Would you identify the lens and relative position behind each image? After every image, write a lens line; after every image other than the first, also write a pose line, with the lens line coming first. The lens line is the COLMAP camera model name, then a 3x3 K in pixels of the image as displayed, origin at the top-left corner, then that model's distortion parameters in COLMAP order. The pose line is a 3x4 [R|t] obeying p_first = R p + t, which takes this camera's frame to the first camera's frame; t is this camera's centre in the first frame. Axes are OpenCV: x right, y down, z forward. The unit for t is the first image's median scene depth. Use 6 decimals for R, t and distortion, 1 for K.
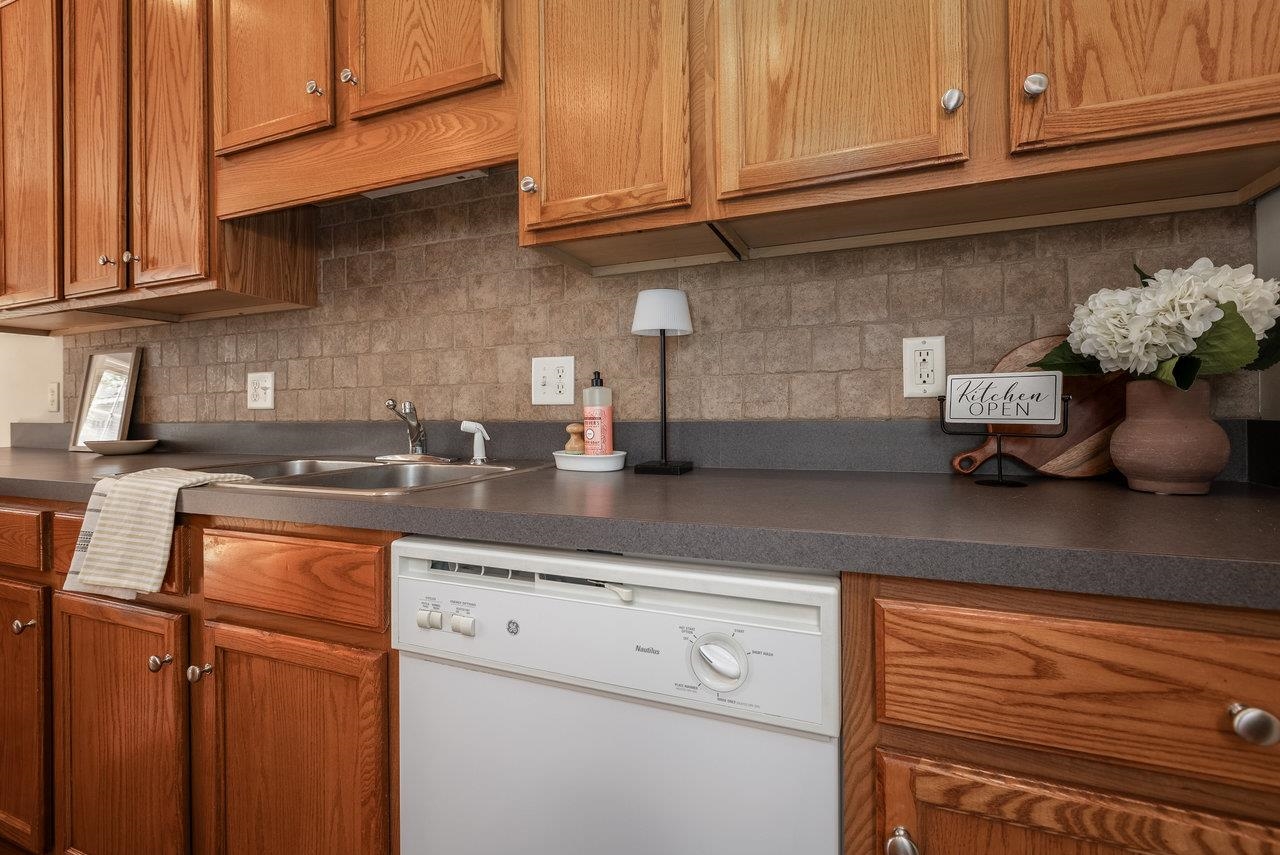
lens RADIAL K [[600.2, 0, 614.0], [0, 600.2, 393.7], [0, 0, 1]] dist [-0.002608, -0.000992]
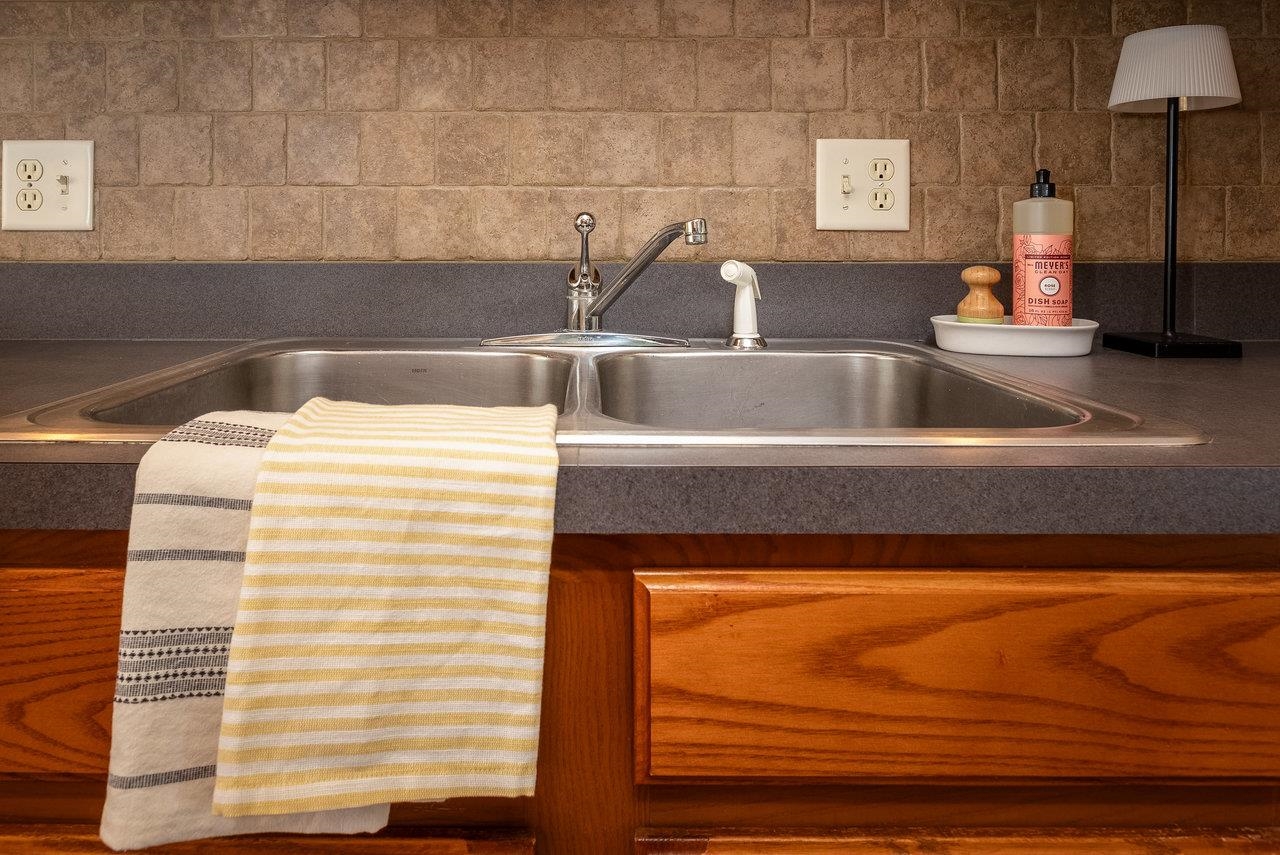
lens RADIAL K [[897.7, 0, 640.0], [0, 897.7, 228.3], [0, 0, 1]] dist [-0.003190, 0.001033]
pose [[0.922020, 0.016737, 0.386780, -0.695679], [-0.020666, 0.999768, 0.006003, 0.019210], [-0.386590, -0.013528, 0.922152, 0.415845]]
